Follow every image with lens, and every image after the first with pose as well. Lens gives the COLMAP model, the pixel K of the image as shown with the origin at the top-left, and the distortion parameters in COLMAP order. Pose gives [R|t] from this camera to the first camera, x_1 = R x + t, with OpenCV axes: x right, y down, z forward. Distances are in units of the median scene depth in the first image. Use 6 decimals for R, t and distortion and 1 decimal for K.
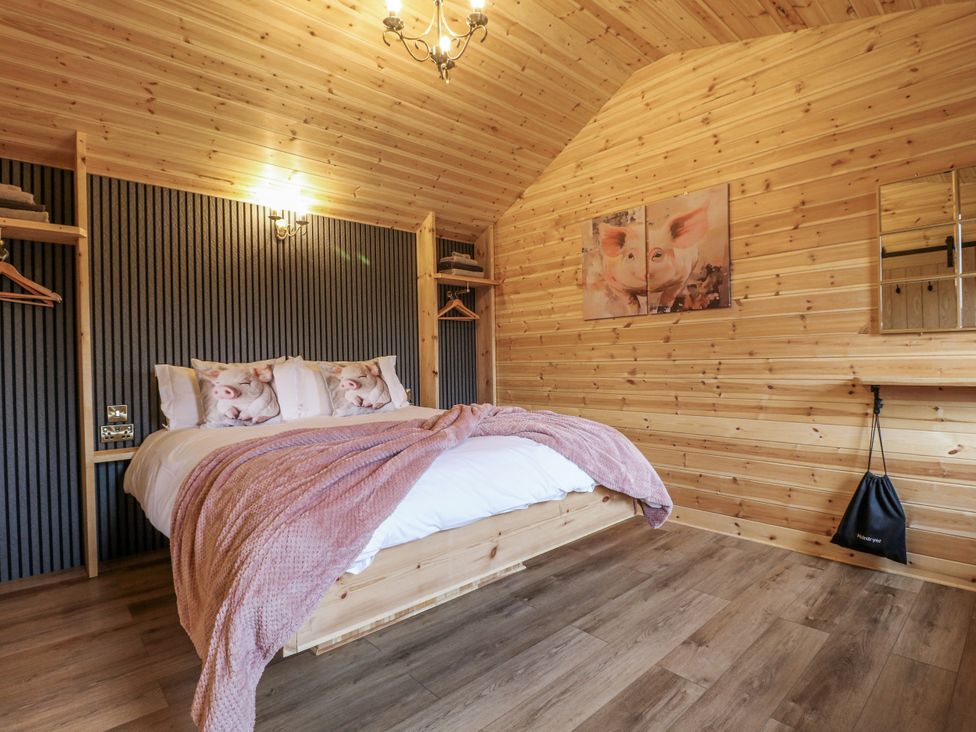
lens RADIAL K [[504.4, 0, 491.8], [0, 504.4, 363.1], [0, 0, 1]] dist [0.000248, -0.013468]
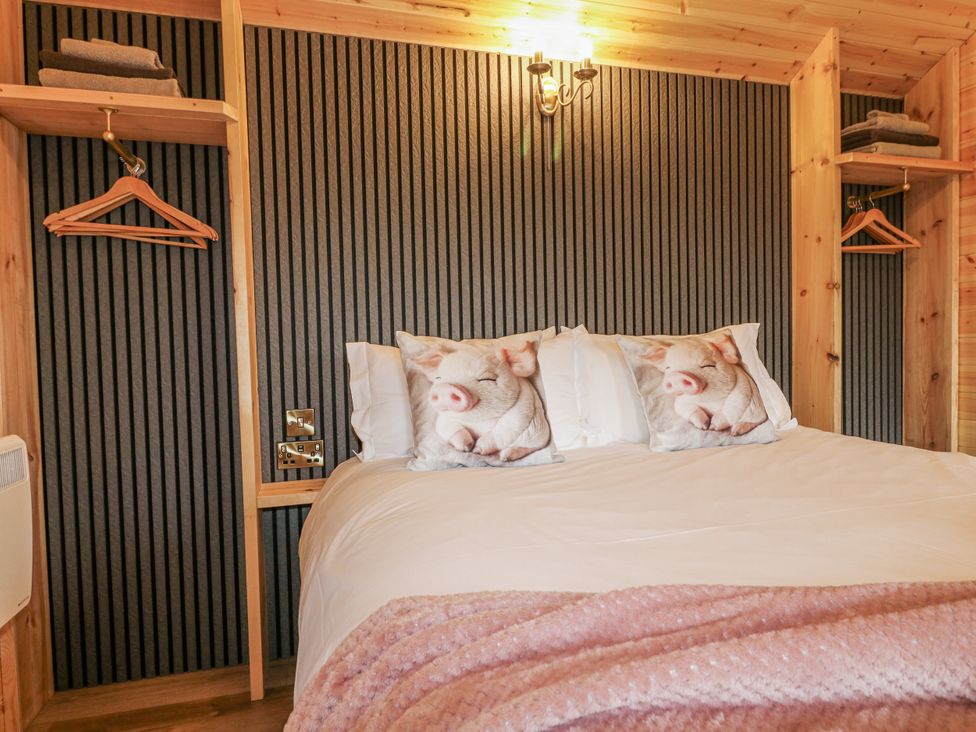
lens RADIAL K [[504.4, 0, 491.8], [0, 504.4, 363.1], [0, 0, 1]] dist [0.000248, -0.013468]
pose [[0.889484, 0.018846, -0.456578, -0.228042], [0.003757, 0.998814, 0.048547, -0.000414], [0.456952, -0.044897, 0.888358, 0.495482]]
